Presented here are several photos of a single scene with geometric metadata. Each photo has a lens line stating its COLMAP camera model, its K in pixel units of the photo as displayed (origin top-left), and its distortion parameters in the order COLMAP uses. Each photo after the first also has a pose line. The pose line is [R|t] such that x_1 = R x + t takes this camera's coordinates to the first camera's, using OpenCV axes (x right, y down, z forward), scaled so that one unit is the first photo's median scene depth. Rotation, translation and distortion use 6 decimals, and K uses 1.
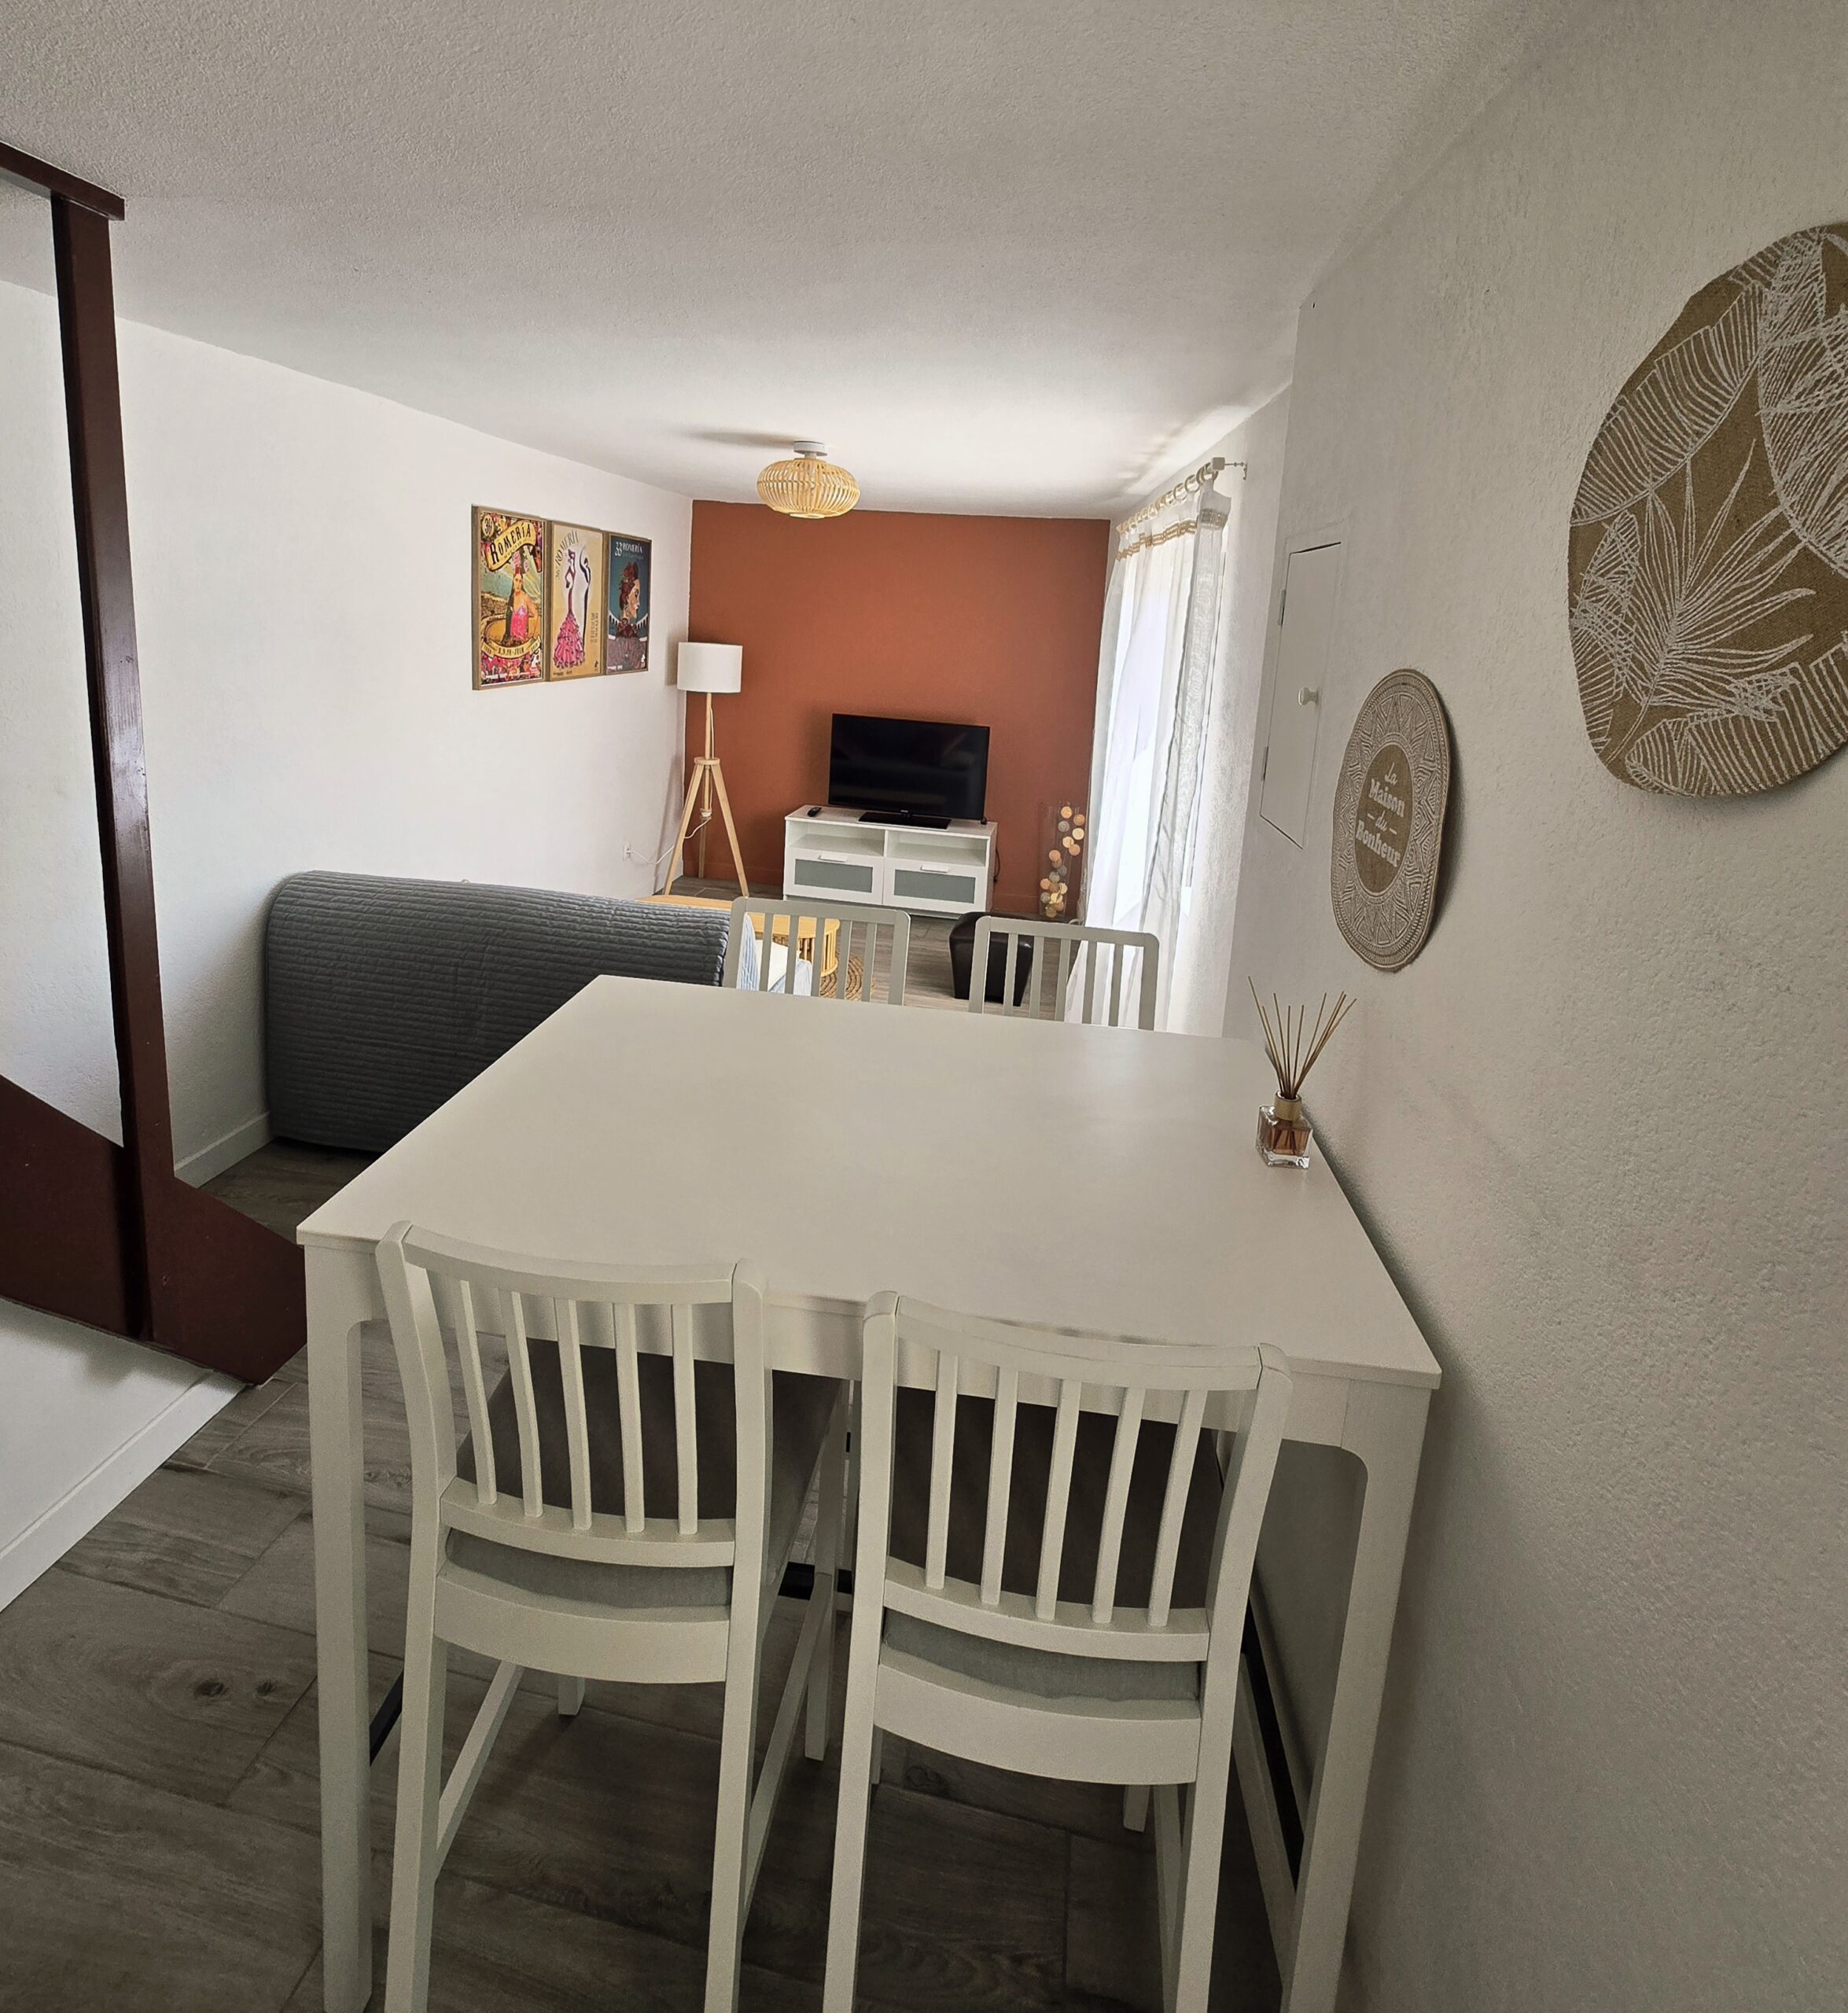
lens RADIAL K [[1068.8, 0, 924.0], [0, 1068.8, 1006.5], [0, 0, 1]] dist [-0.001241, -0.000014]
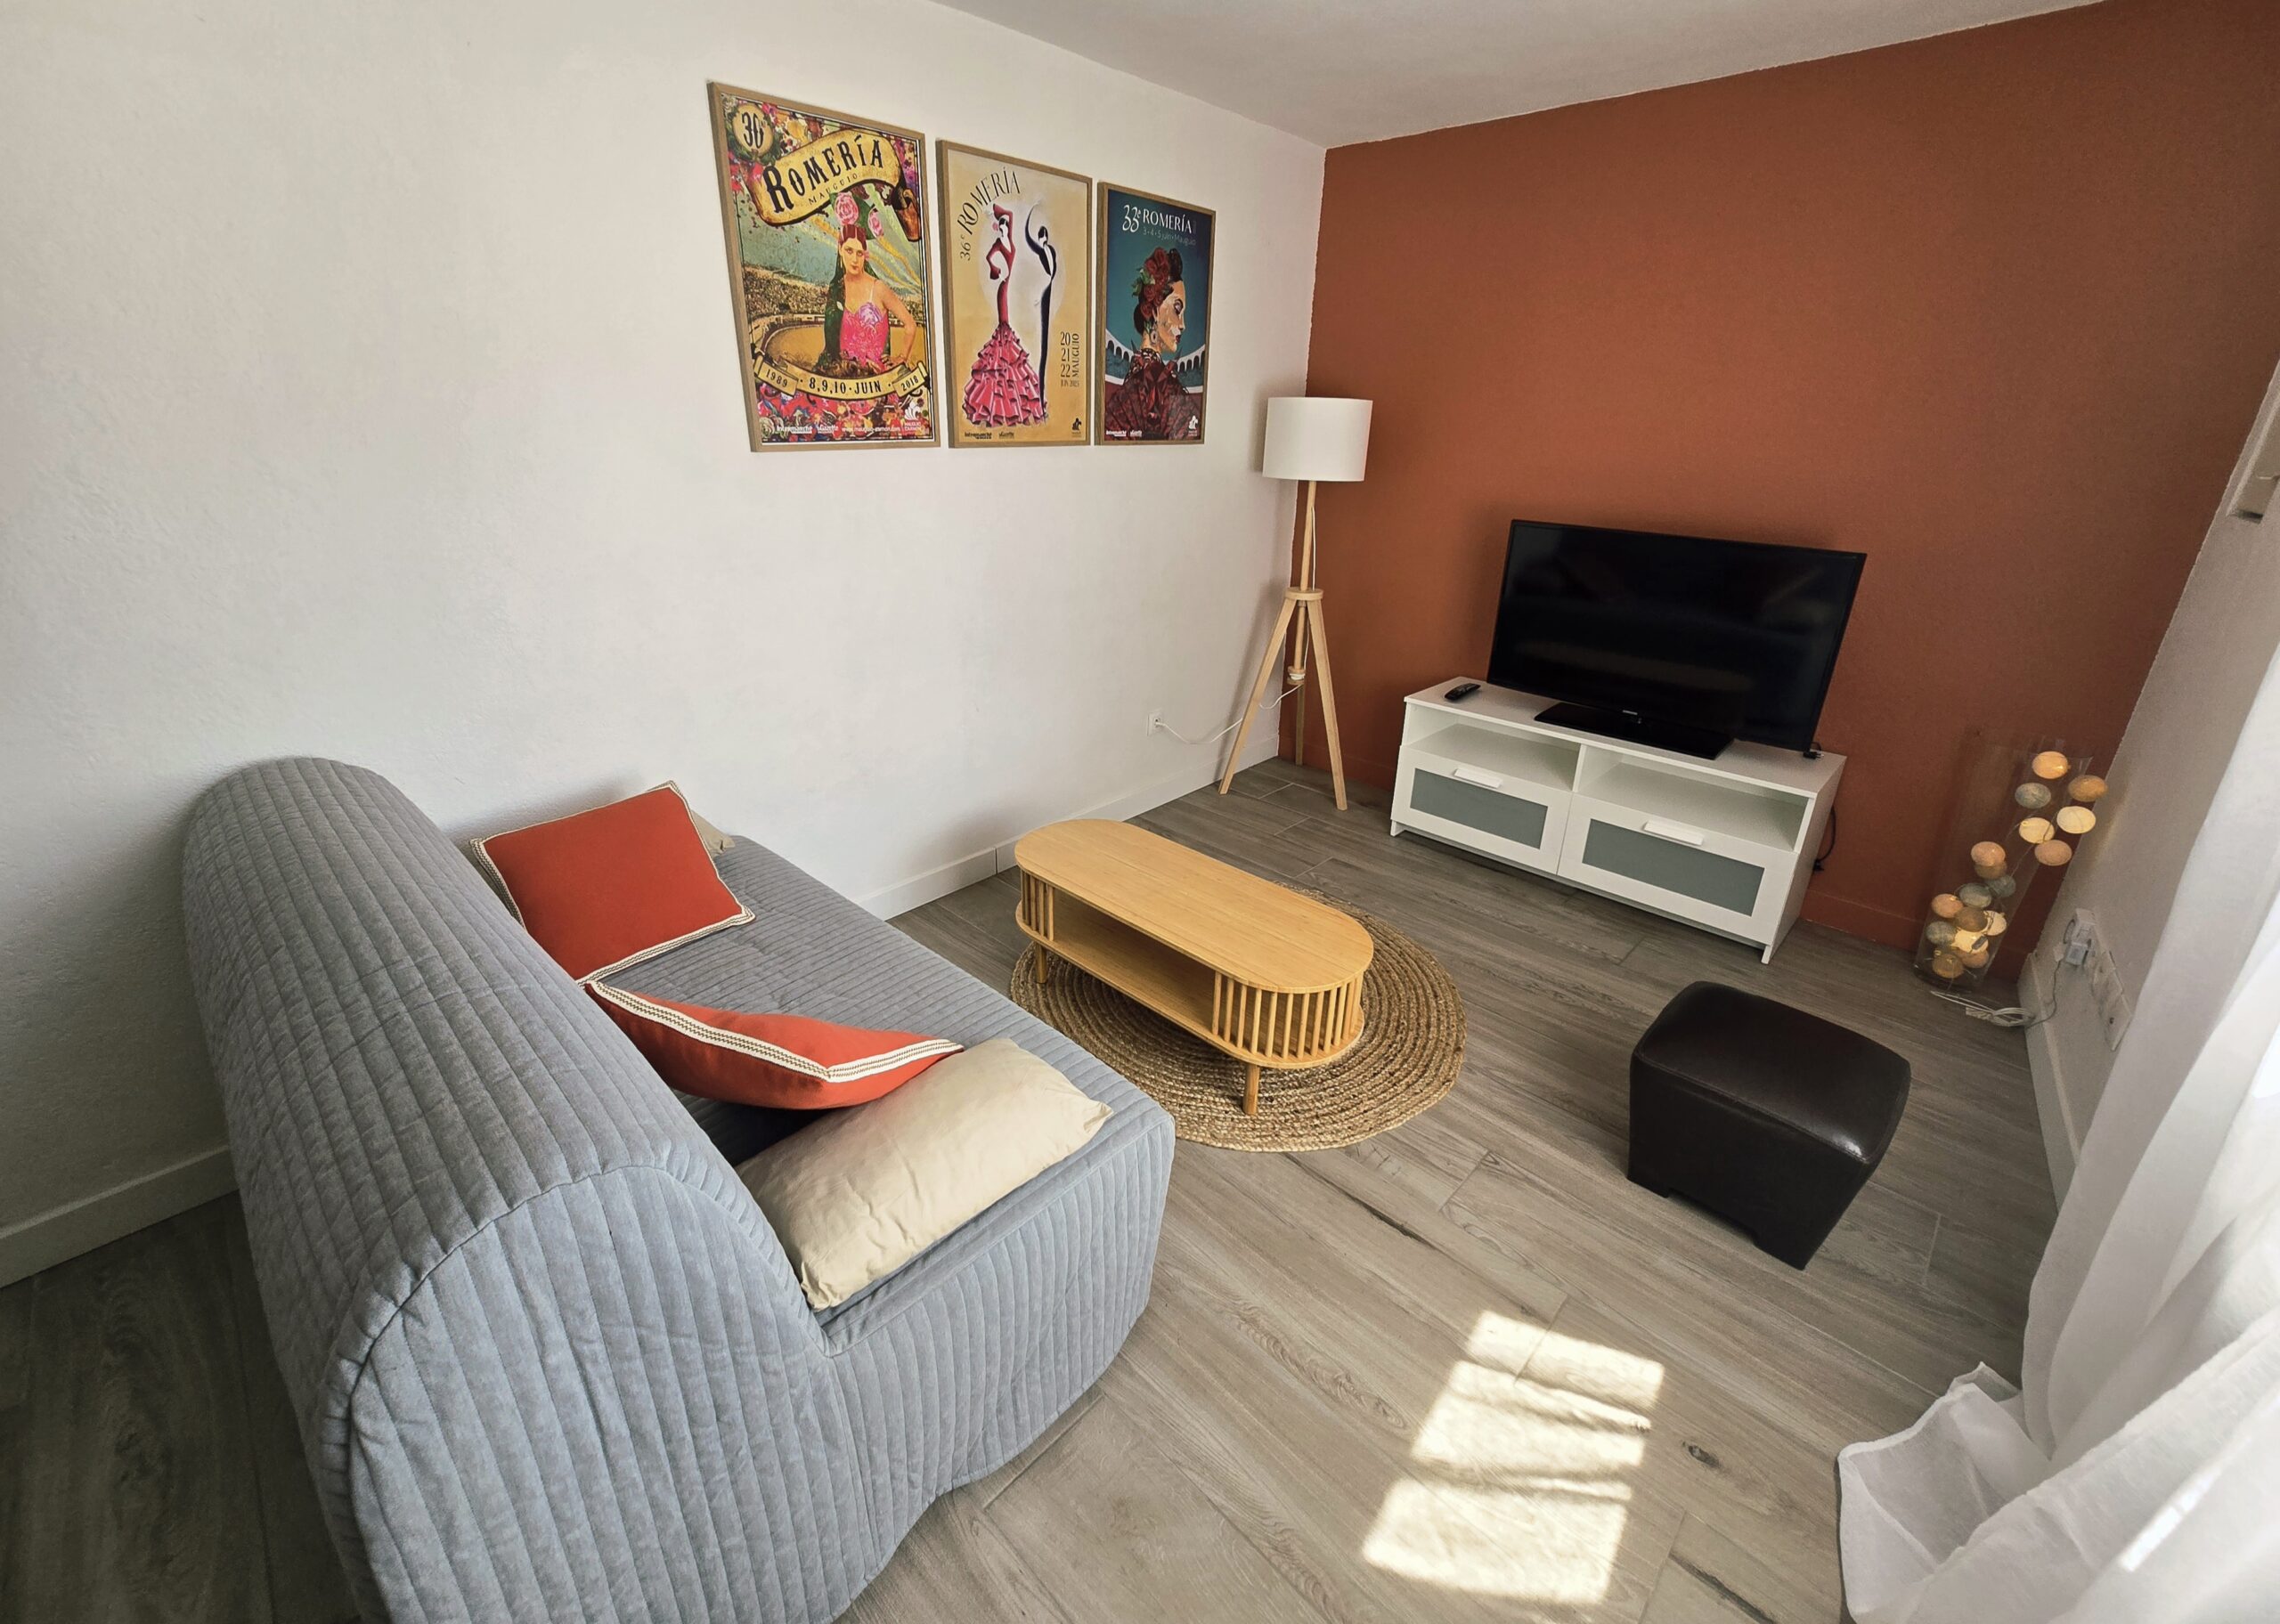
lens RADIAL K [[959.2, 0, 1140.0], [0, 959.2, 812.0], [0, 0, 1]] dist [-0.001826, 0.000115]
pose [[0.830578, 0.174970, -0.528702, 0.045102], [-0.170423, 0.983674, 0.057809, -0.142802], [0.530185, 0.042088, 0.846837, 0.568633]]
